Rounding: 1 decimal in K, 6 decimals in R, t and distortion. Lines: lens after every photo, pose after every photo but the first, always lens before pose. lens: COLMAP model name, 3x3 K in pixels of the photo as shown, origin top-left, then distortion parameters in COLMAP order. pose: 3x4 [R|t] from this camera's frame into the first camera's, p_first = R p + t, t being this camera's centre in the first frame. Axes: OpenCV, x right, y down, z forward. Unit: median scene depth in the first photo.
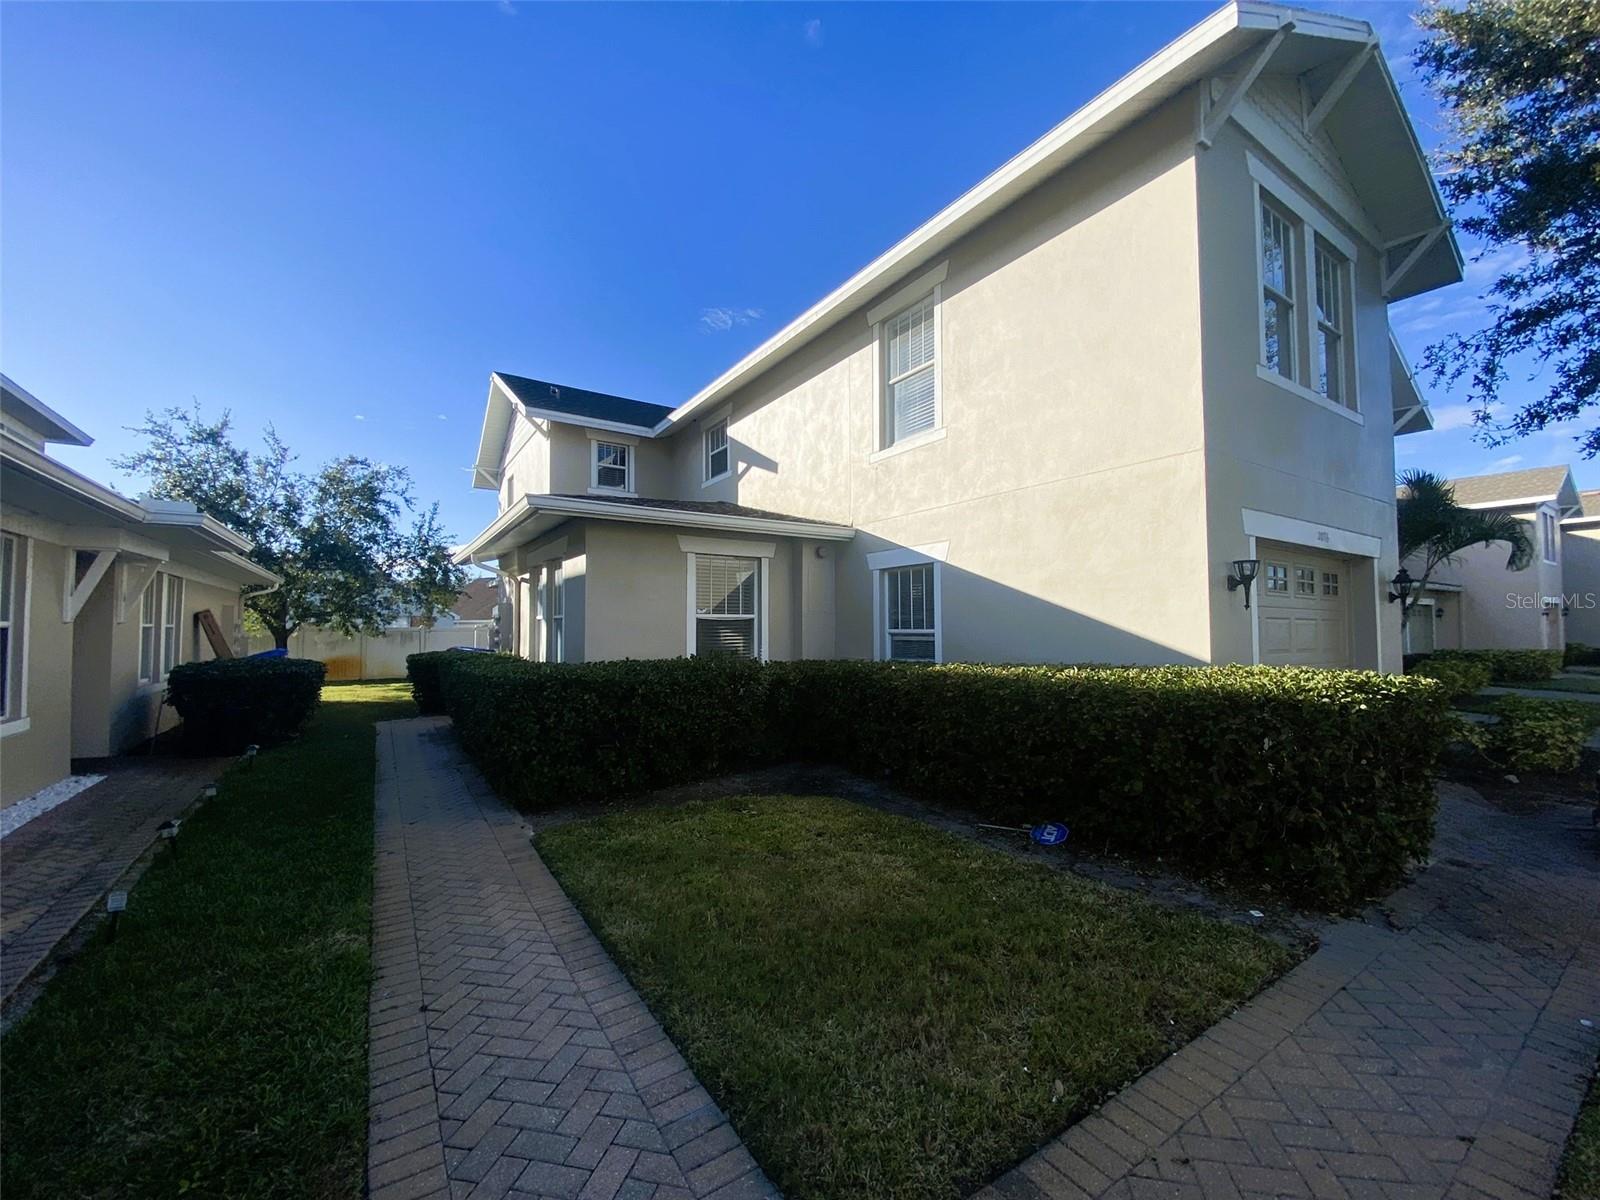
lens RADIAL K [[648.5, 0, 794.0], [0, 648.5, 602.2], [0, 0, 1]] dist [0.009116, -0.009505]
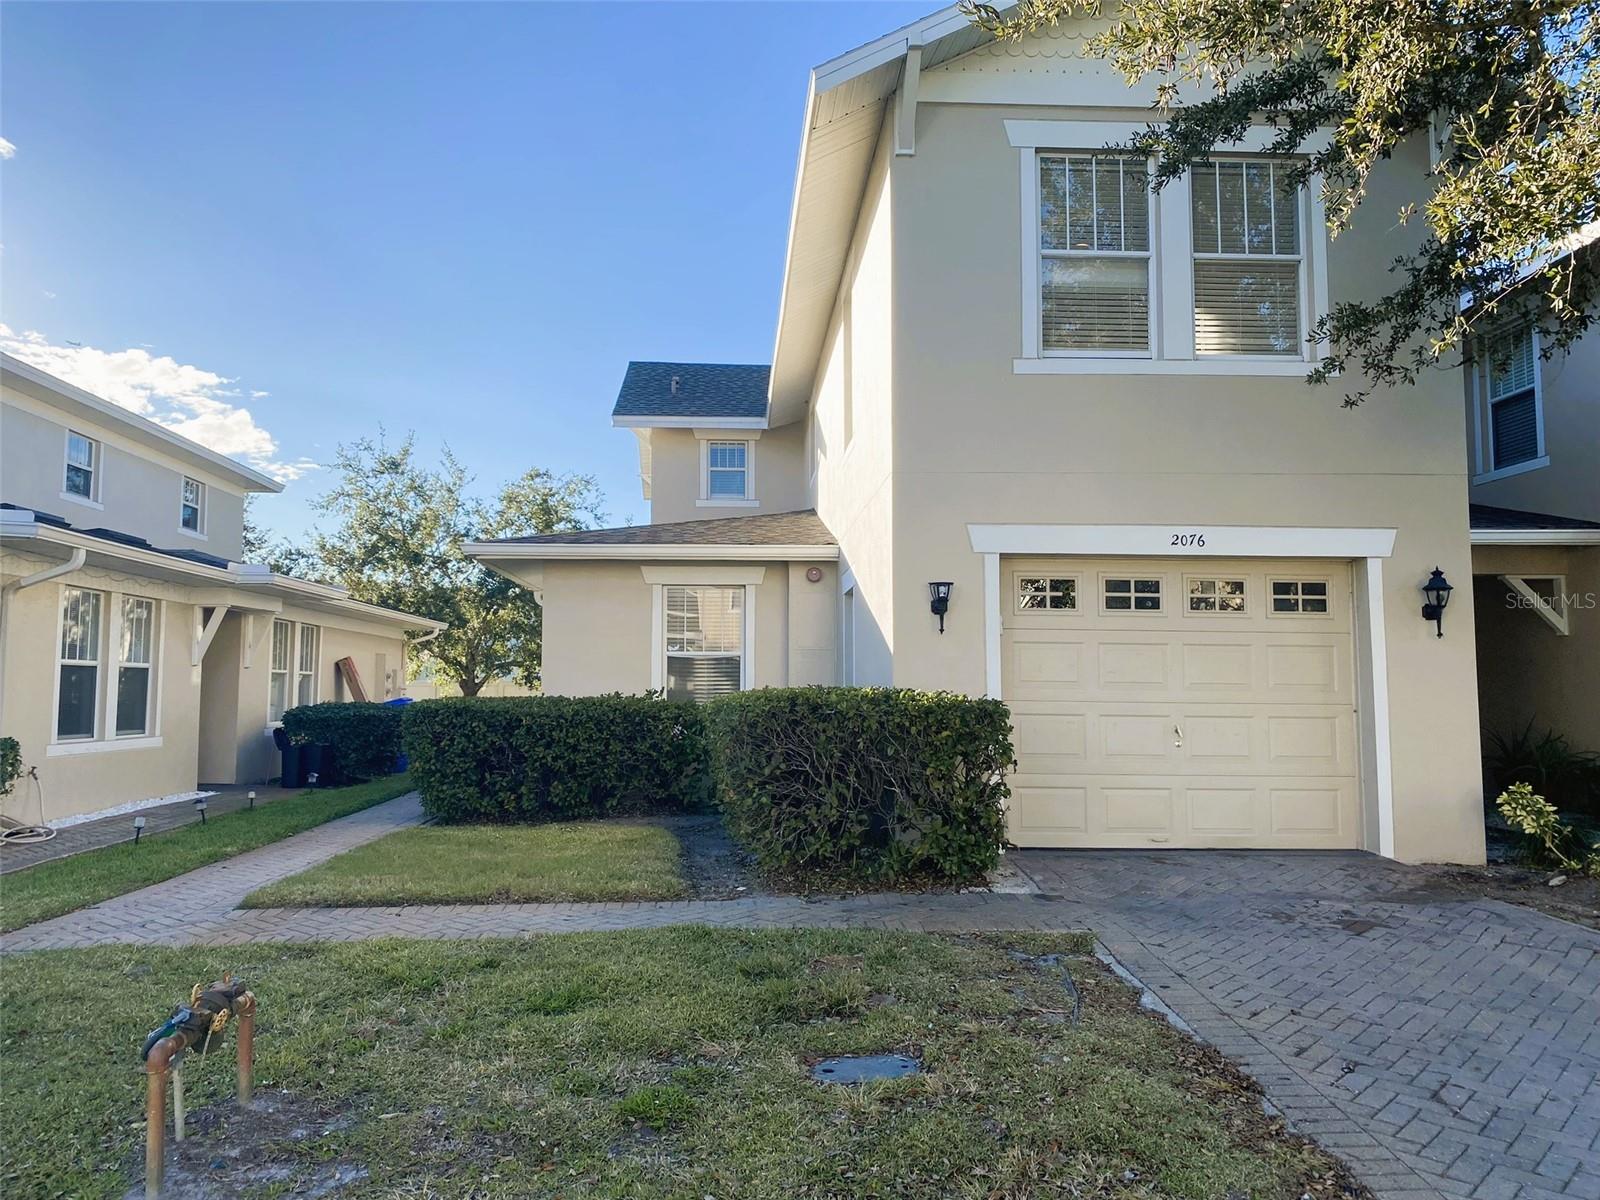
lens RADIAL K [[1215.9, 0, 806.8], [0, 1215.9, 597.9], [0, 0, 1]] dist [0.020201, -0.007345]
pose [[0.877630, -0.036416, -0.477954, 0.849169], [0.017479, 0.998878, -0.044010, 0.021160], [0.479020, 0.030270, 0.877282, -0.409642]]
